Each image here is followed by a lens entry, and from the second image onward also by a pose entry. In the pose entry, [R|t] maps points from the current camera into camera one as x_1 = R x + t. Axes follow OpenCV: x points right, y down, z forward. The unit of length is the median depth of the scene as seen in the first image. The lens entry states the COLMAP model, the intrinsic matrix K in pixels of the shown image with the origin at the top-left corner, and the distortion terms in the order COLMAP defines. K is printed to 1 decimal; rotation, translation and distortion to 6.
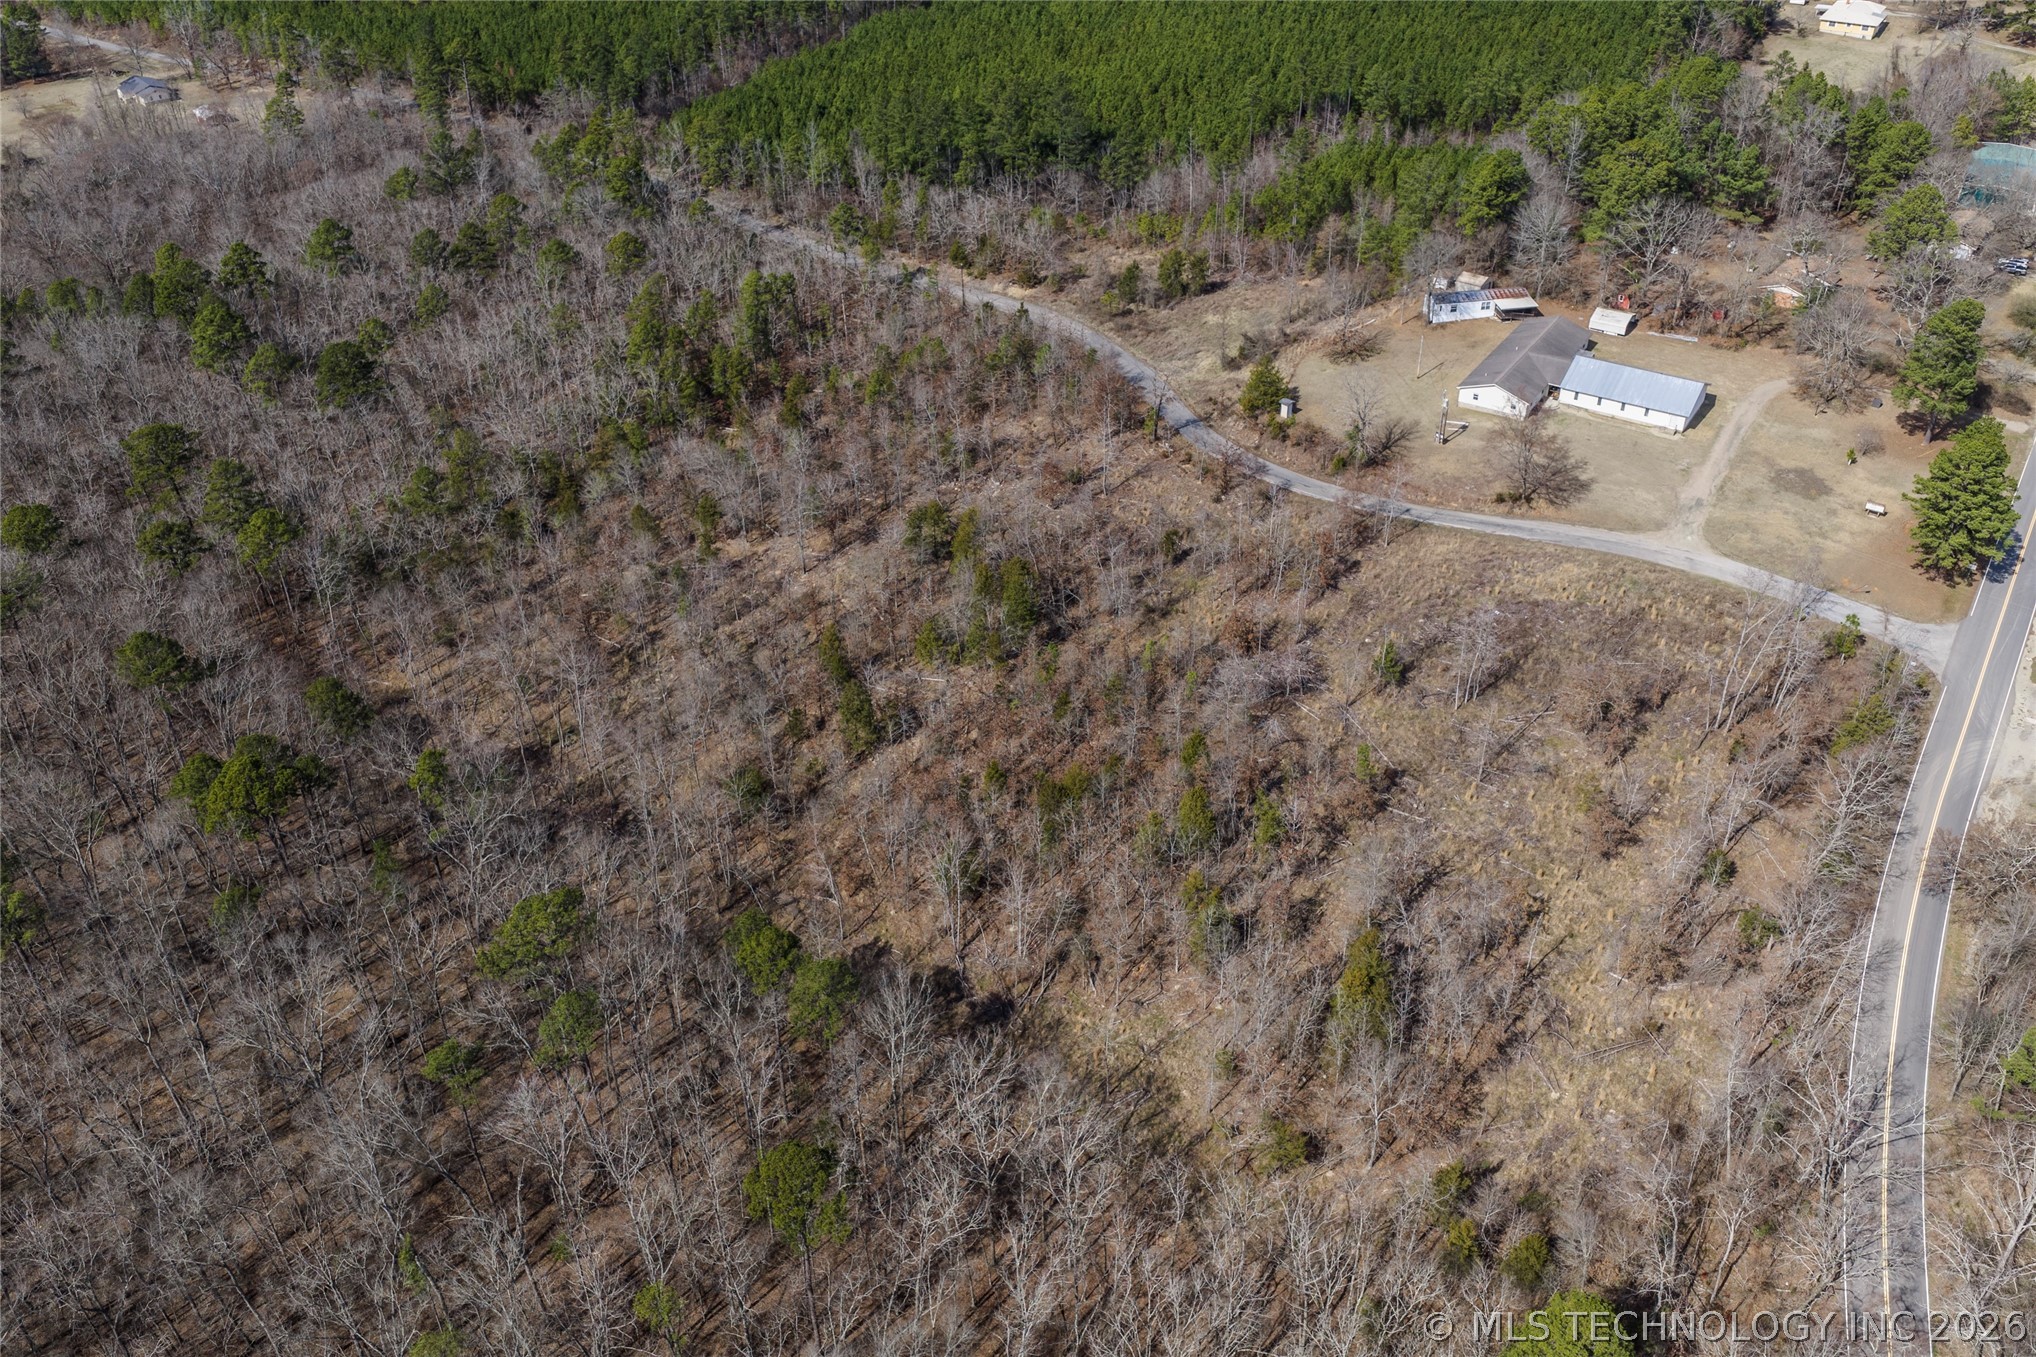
lens RADIAL K [[1681.1, 0, 1022.1], [0, 1681.1, 678.3], [0, 0, 1]] dist [0.023474, -0.036498]
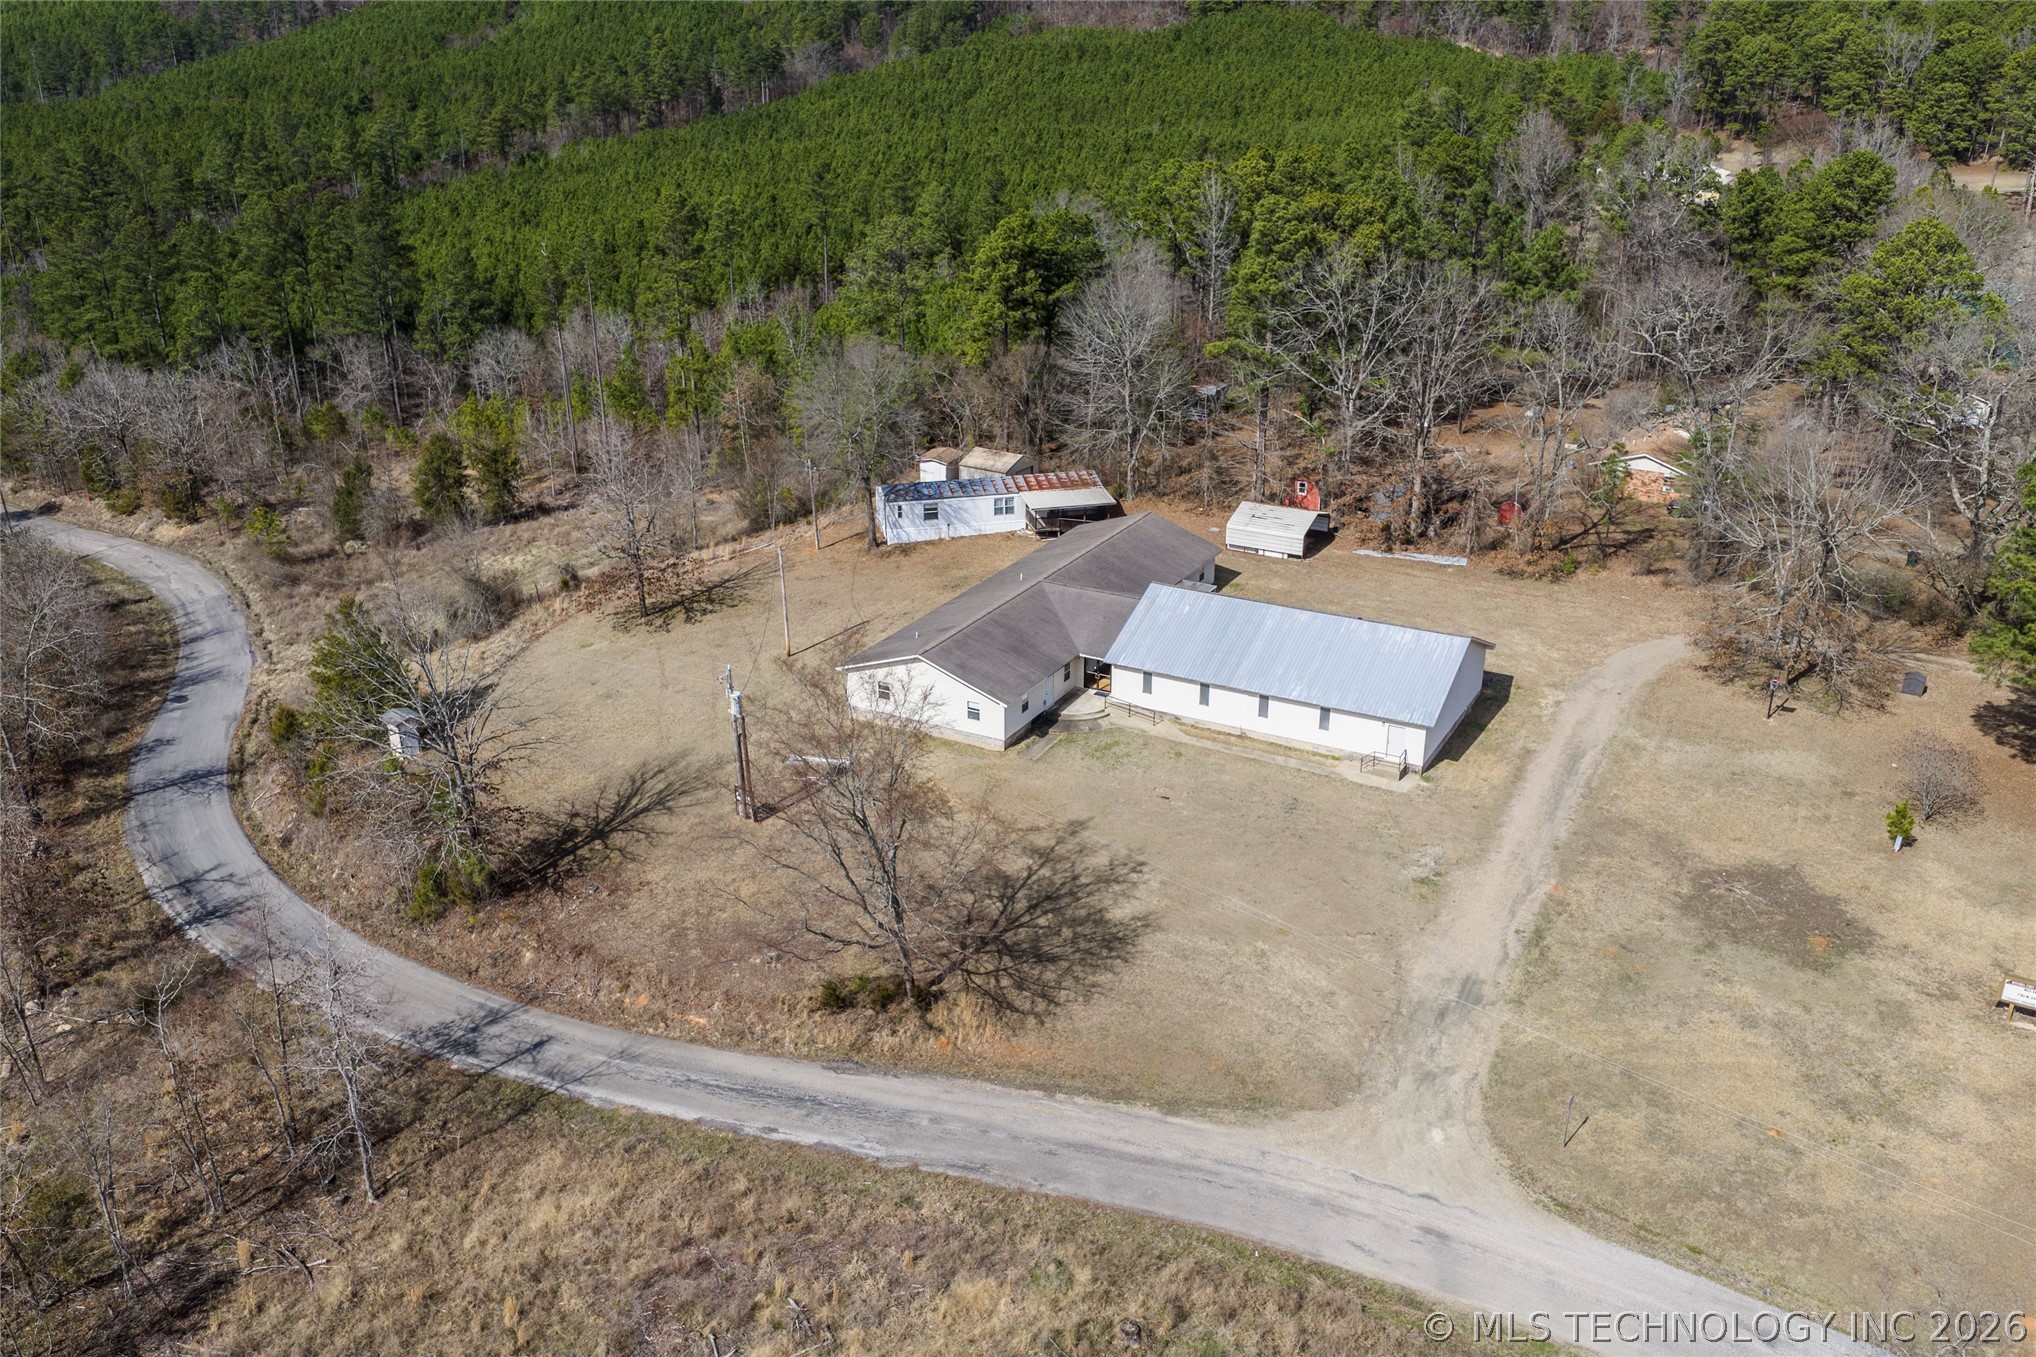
lens RADIAL K [[1681.1, 0, 1018.6], [0, 1681.1, 680.4], [0, 0, 1]] dist [0.023474, -0.036498]
pose [[0.997404, -0.021996, 0.068562, 0.276235], [0.035919, 0.977252, -0.209018, -0.090940], [-0.062404, 0.210938, 0.975505, 0.638552]]
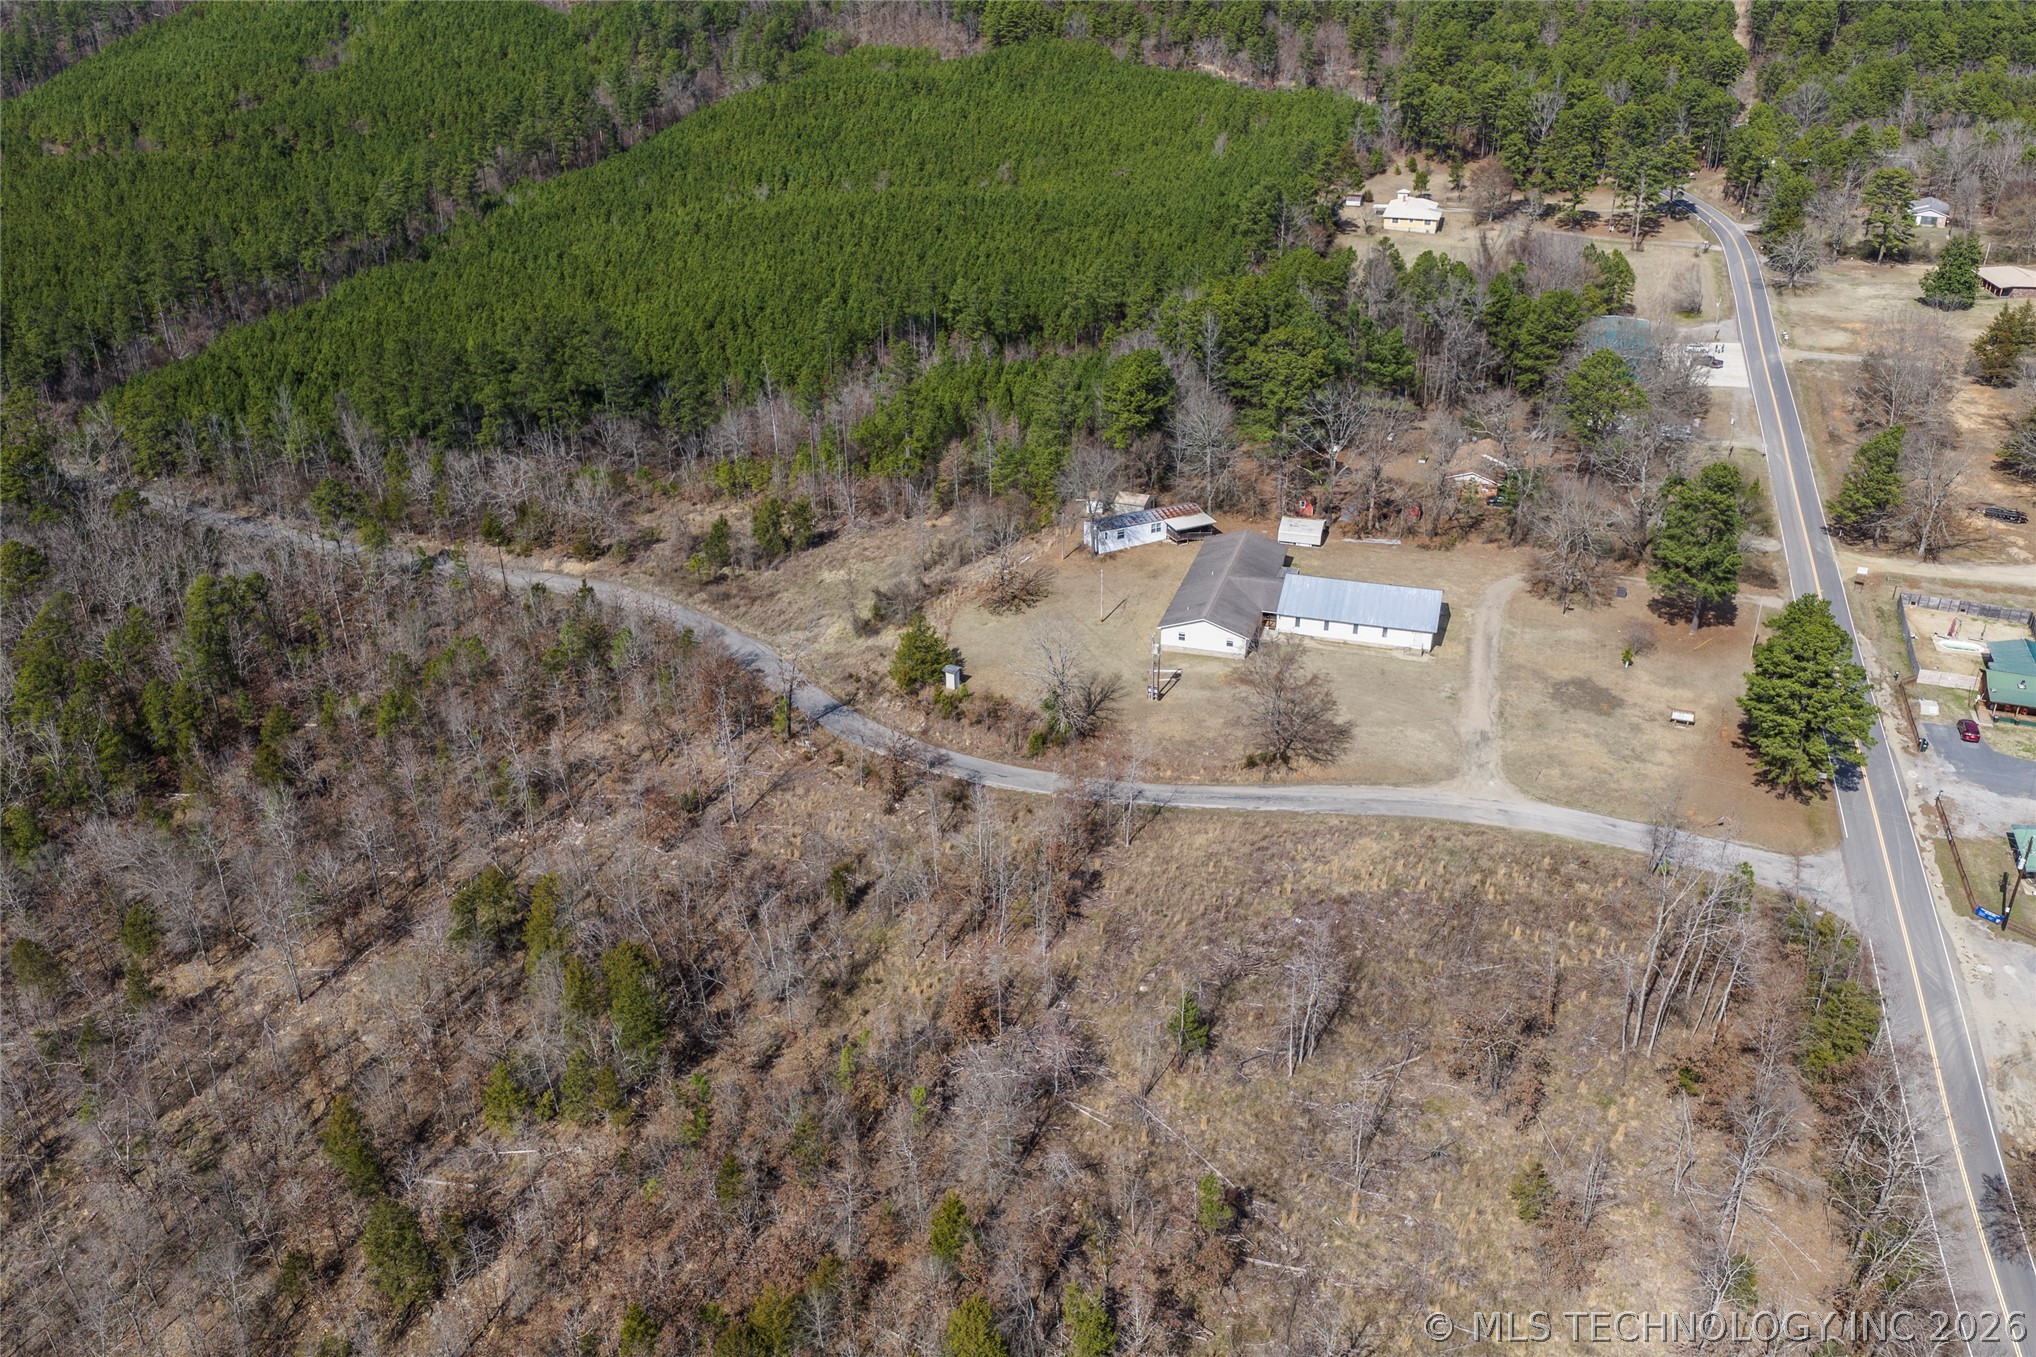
lens RADIAL K [[1681.1, 0, 1016.0], [0, 1681.1, 678.1], [0, 0, 1]] dist [0.023474, -0.036498]
pose [[0.962058, -0.115763, 0.247069, -0.006102], [0.151545, 0.979724, -0.131054, -0.055522], [-0.226888, 0.163524, 0.960095, 0.257088]]
